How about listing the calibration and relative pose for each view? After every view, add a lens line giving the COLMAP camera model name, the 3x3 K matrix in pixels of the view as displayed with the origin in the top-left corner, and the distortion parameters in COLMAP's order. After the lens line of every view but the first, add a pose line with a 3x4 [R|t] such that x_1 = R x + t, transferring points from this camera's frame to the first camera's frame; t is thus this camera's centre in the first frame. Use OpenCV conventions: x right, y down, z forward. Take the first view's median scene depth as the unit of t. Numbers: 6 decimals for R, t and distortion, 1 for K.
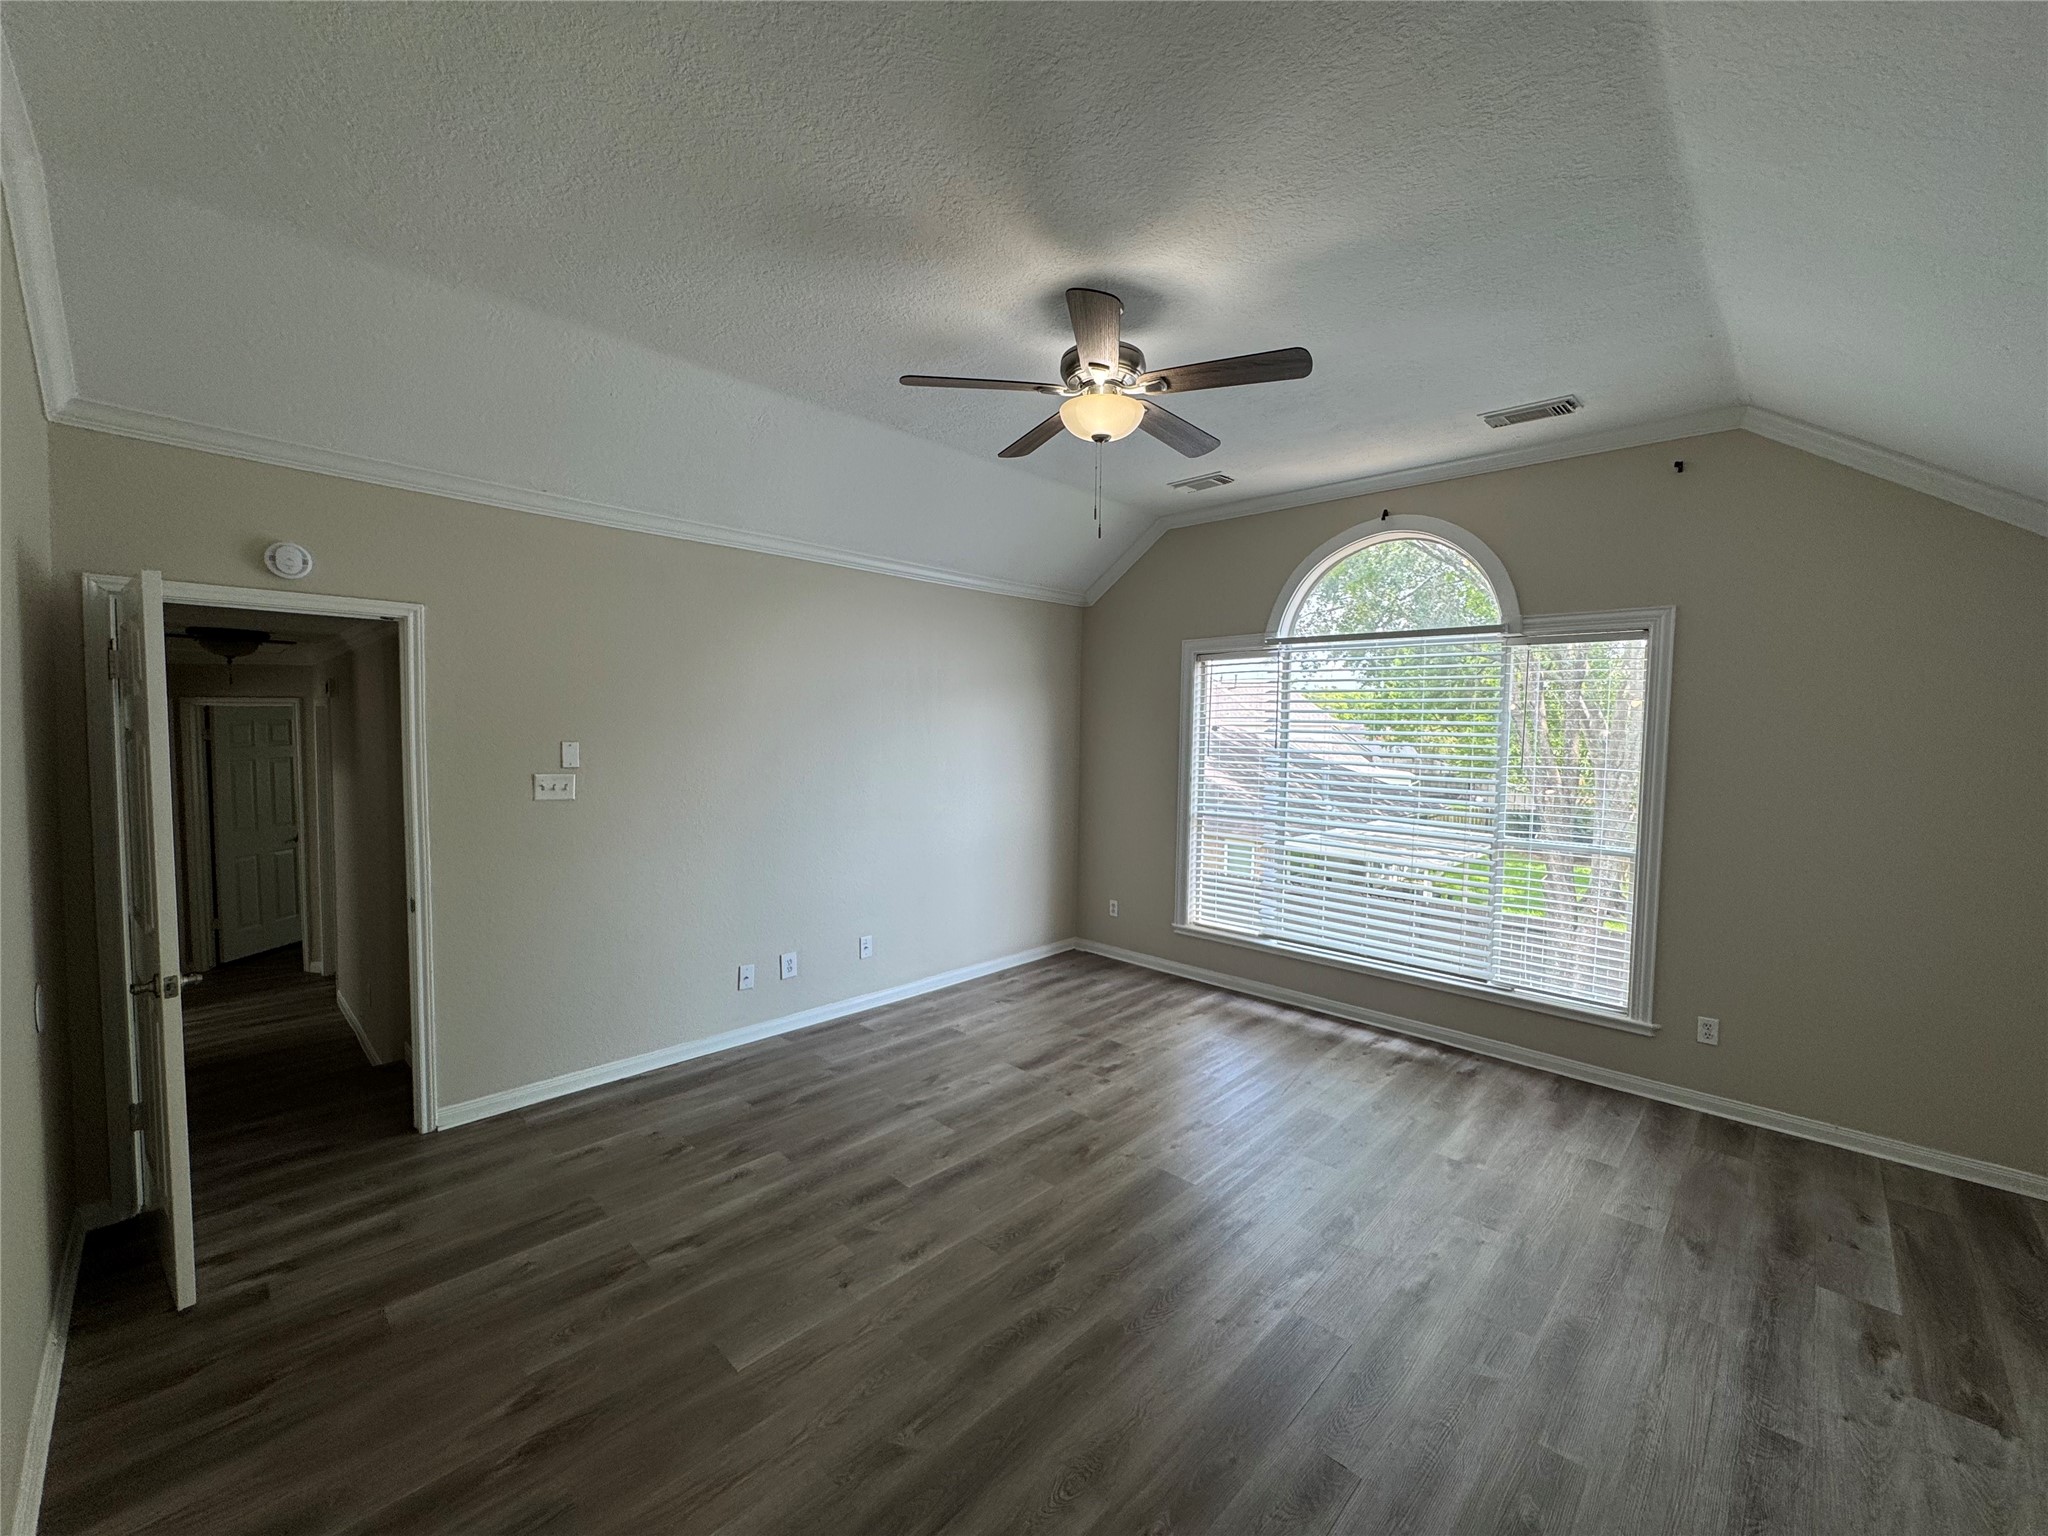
lens RADIAL K [[819.8, 0, 1023.9], [0, 819.8, 762.0], [0, 0, 1]] dist [-0.003680, 0.000678]
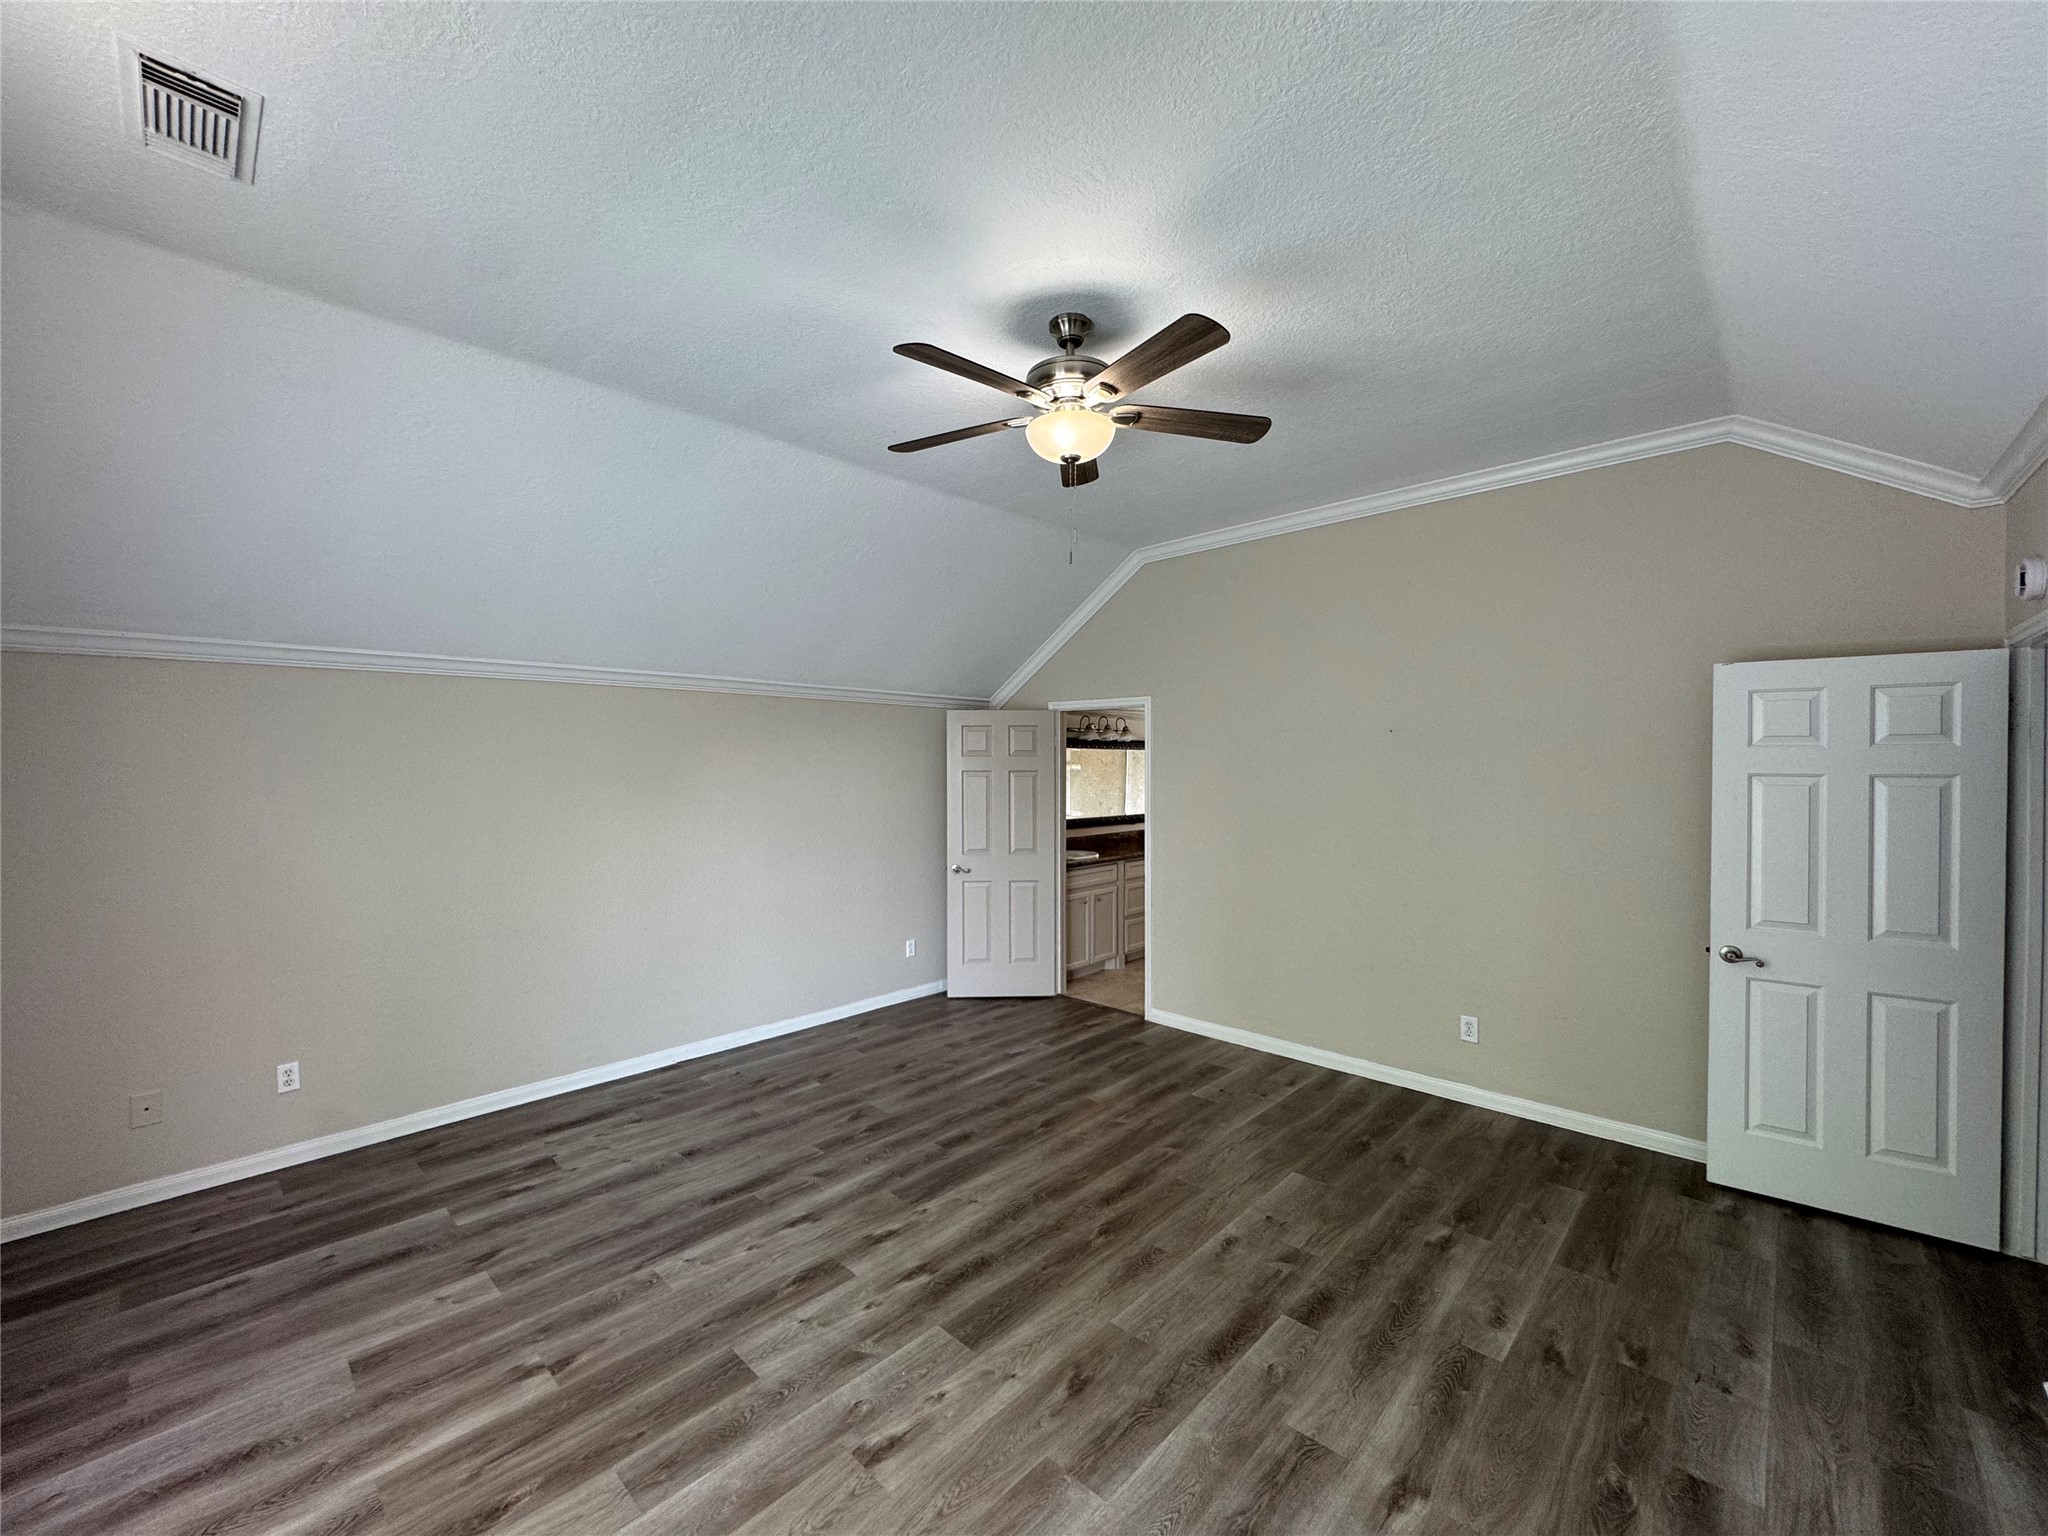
lens RADIAL K [[819.8, 0, 1029.4], [0, 819.8, 766.2], [0, 0, 1]] dist [-0.003680, 0.000678]
pose [[-0.999731, -0.011183, -0.020297, 0.120489], [-0.012284, 0.998413, 0.054958, -0.070917], [0.019650, 0.055193, -0.998282, 1.517456]]
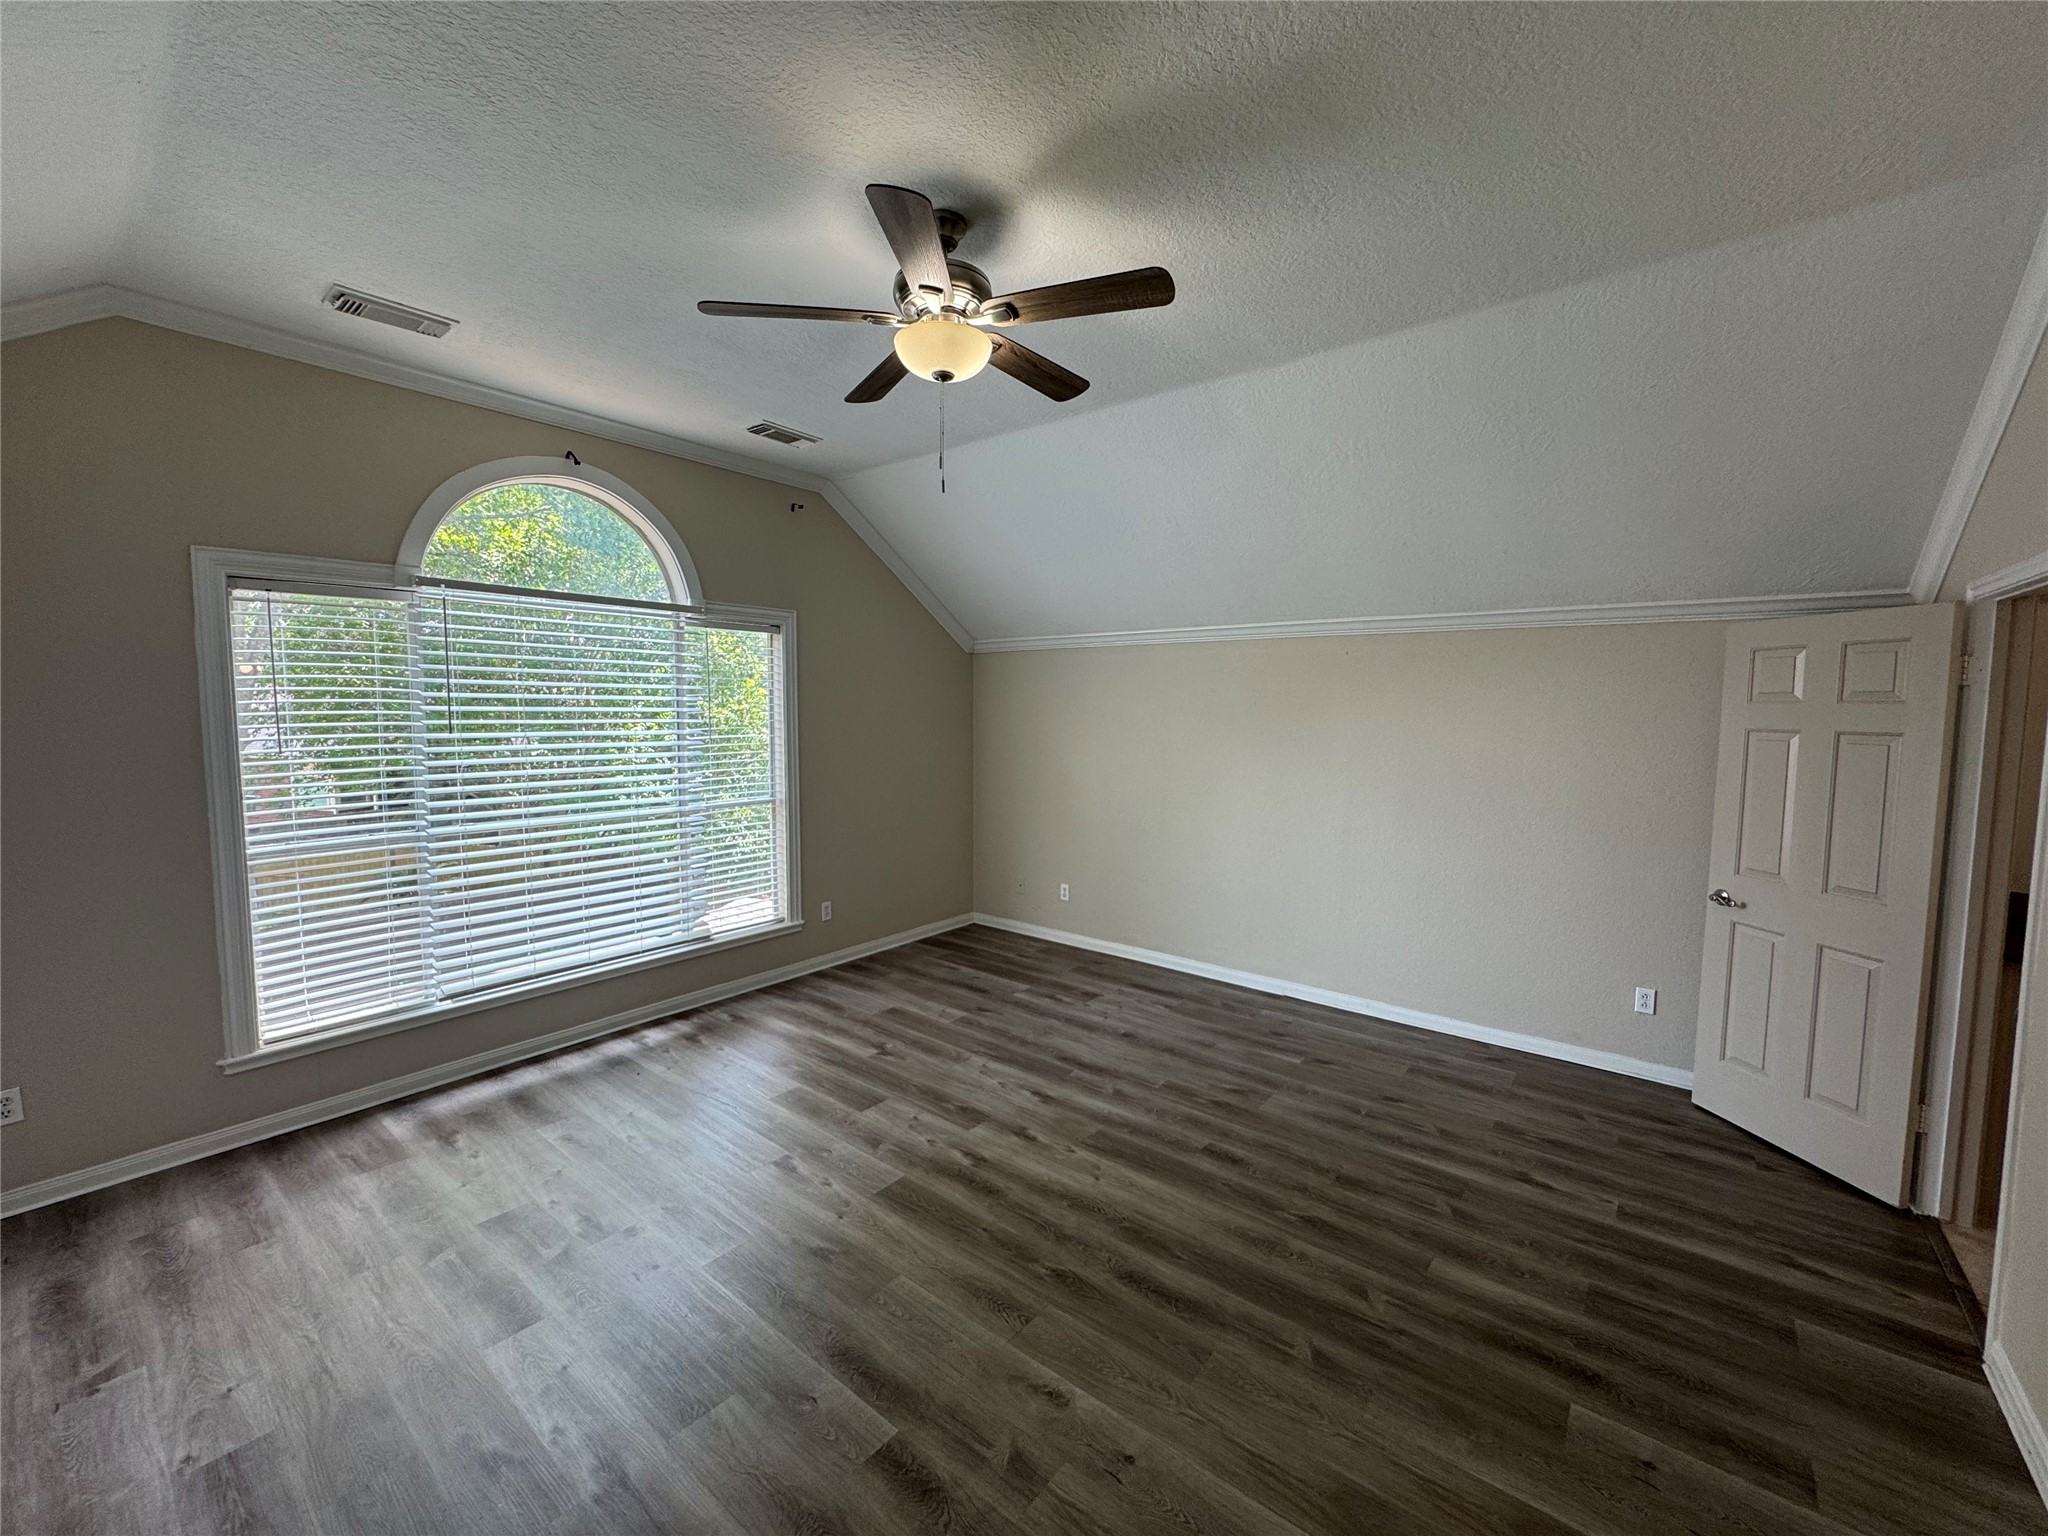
lens RADIAL K [[819.8, 0, 1019.6], [0, 819.8, 774.1], [0, 0, 1]] dist [-0.003680, 0.000678]
pose [[-0.092704, -0.097298, 0.990928, -0.621744], [0.040381, 0.994028, 0.101380, -0.047546], [-0.994874, 0.049413, -0.088222, 0.788985]]
